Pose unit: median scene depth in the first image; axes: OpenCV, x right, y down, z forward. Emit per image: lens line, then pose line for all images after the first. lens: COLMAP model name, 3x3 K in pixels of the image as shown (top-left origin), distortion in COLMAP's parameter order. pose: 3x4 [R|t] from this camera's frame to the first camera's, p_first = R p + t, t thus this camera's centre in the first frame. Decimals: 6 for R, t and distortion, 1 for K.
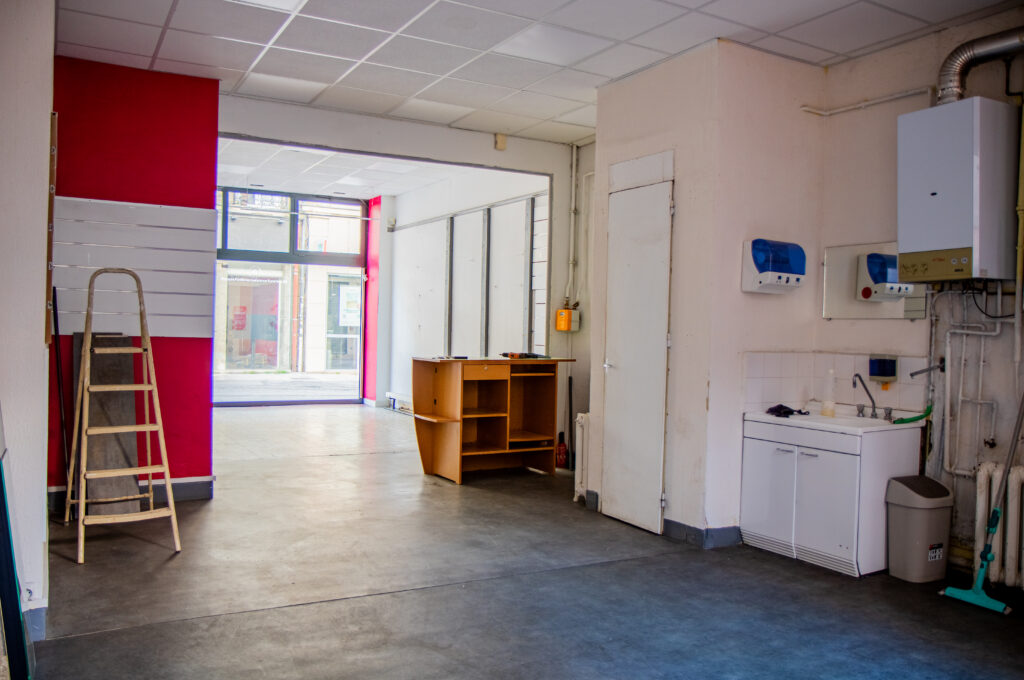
lens RADIAL K [[789.0, 0, 516.3], [0, 789.0, 336.8], [0, 0, 1]] dist [-0.104318, 0.098408]
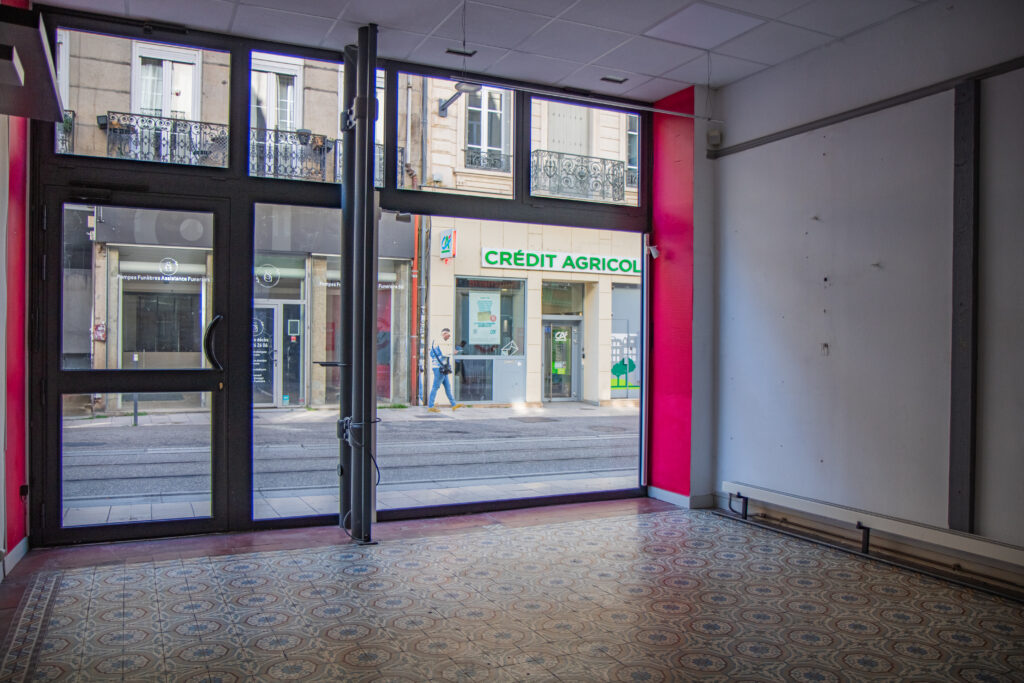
lens RADIAL K [[789.0, 0, 509.8], [0, 789.0, 346.9], [0, 0, 1]] dist [-0.104318, 0.098408]
pose [[0.996113, -0.012084, -0.087254, -0.248445], [0.011512, 0.999909, -0.007053, -0.011494], [0.087331, 0.006022, 0.996161, 0.500299]]
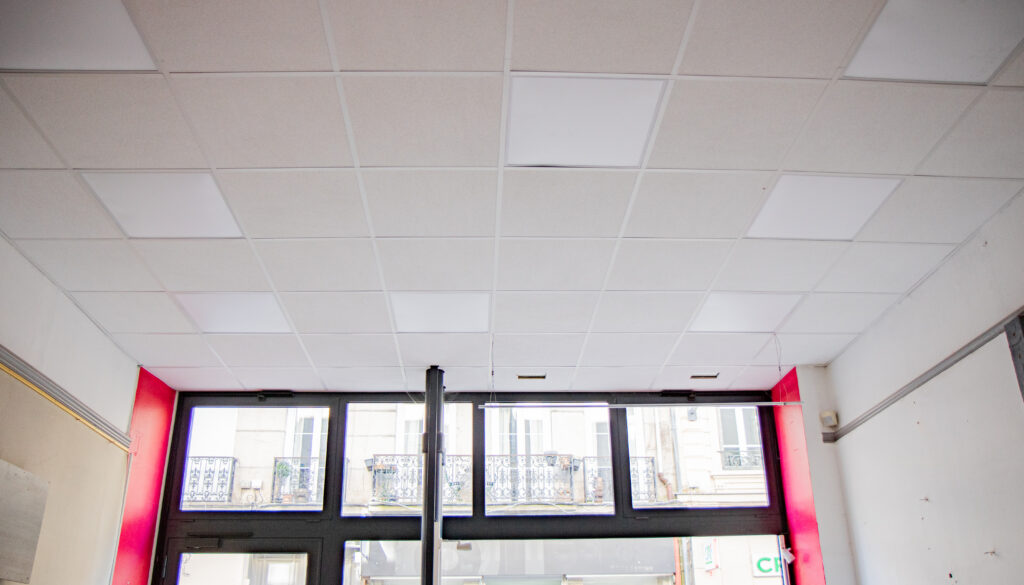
lens RADIAL K [[820.3, 0, 528.0], [0, 820.3, 328.7], [0, 0, 1]] dist [-0.087904, 0.011844]
pose [[0.887529, -0.213747, -0.408173, -0.113087], [0.032960, 0.913067, -0.406476, -0.012548], [0.459572, 0.347306, 0.817418, 0.534018]]
